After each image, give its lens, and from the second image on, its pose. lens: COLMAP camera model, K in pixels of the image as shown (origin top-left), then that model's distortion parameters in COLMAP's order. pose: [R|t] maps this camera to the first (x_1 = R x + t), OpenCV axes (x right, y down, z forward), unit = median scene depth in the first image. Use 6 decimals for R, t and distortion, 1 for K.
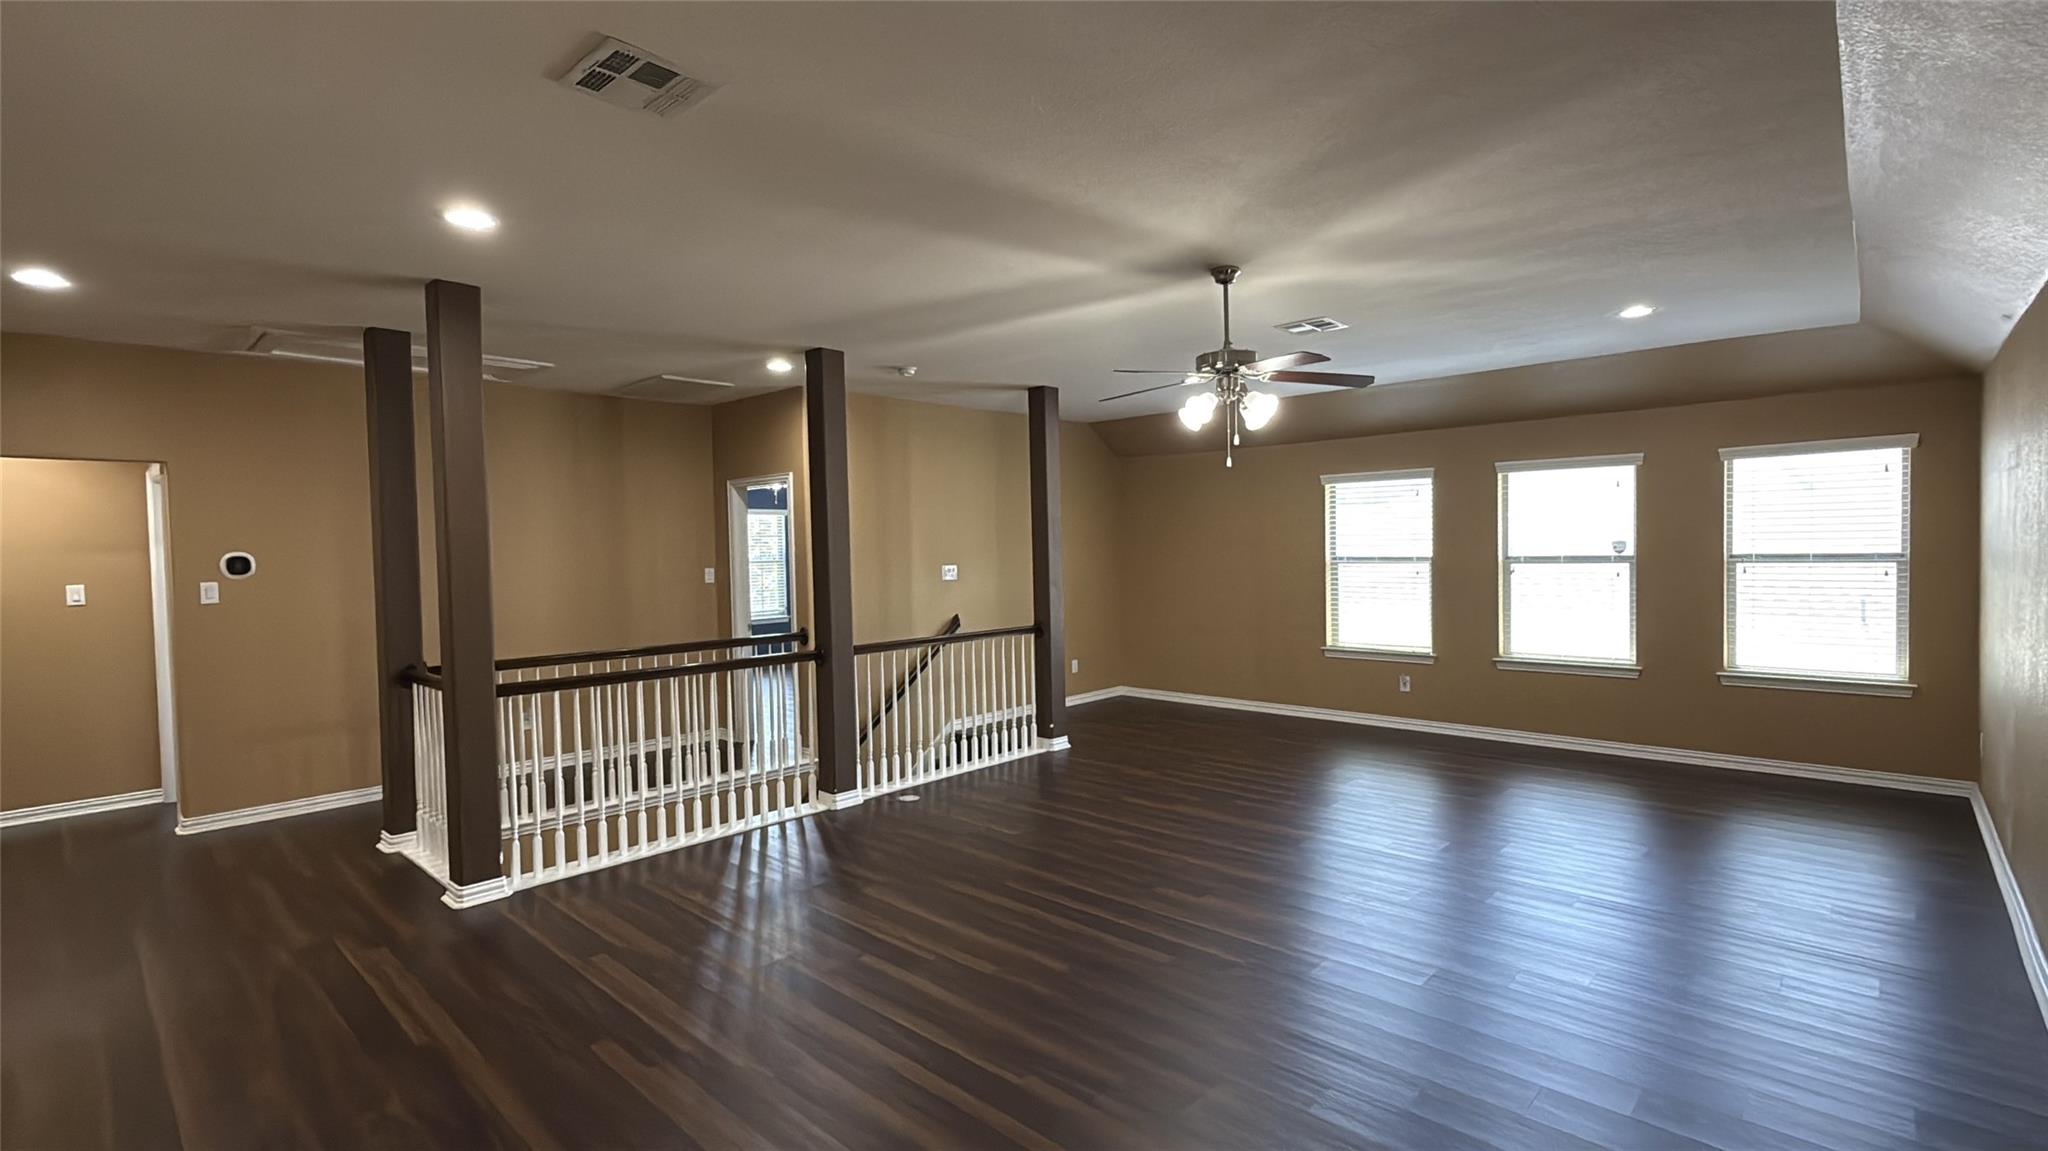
lens RADIAL K [[924.9, 0, 1021.6], [0, 924.9, 577.9], [0, 0, 1]] dist [-0.001285, 0.000018]
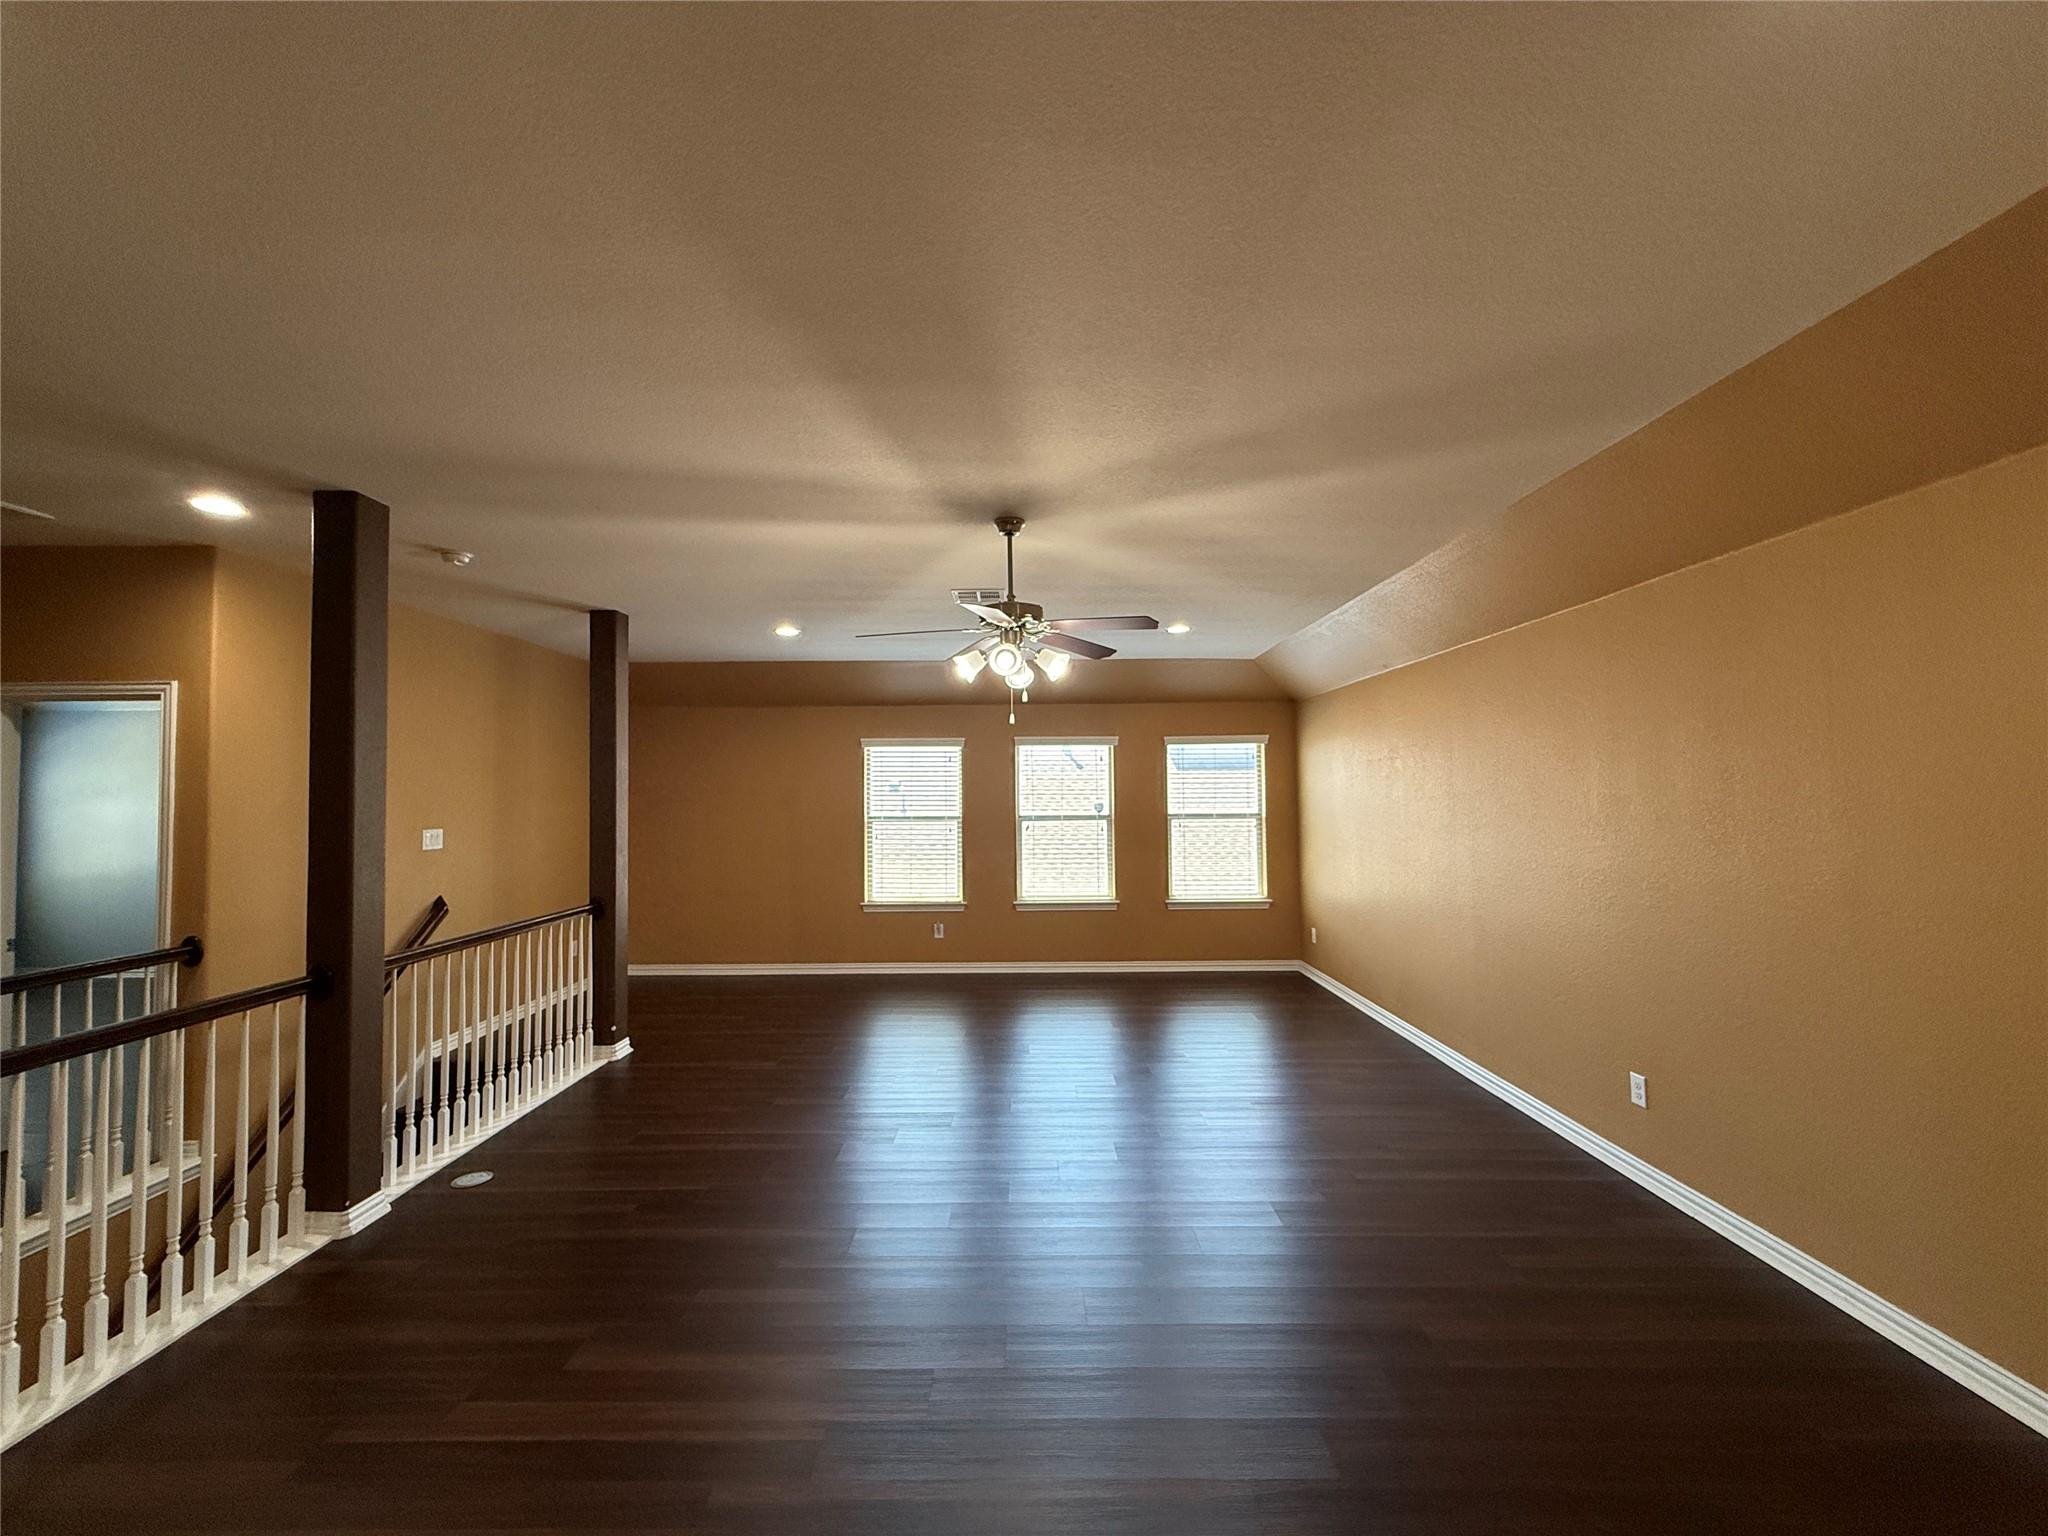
lens RADIAL K [[824.3, 0, 1014.4], [0, 824.3, 766.6], [0, 0, 1]] dist [0.001962, 0.000020]
pose [[0.734813, 0.037201, 0.677249, -0.217873], [0.017119, 0.997160, -0.073347, -0.008749], [-0.678054, 0.065490, 0.732089, 0.238535]]
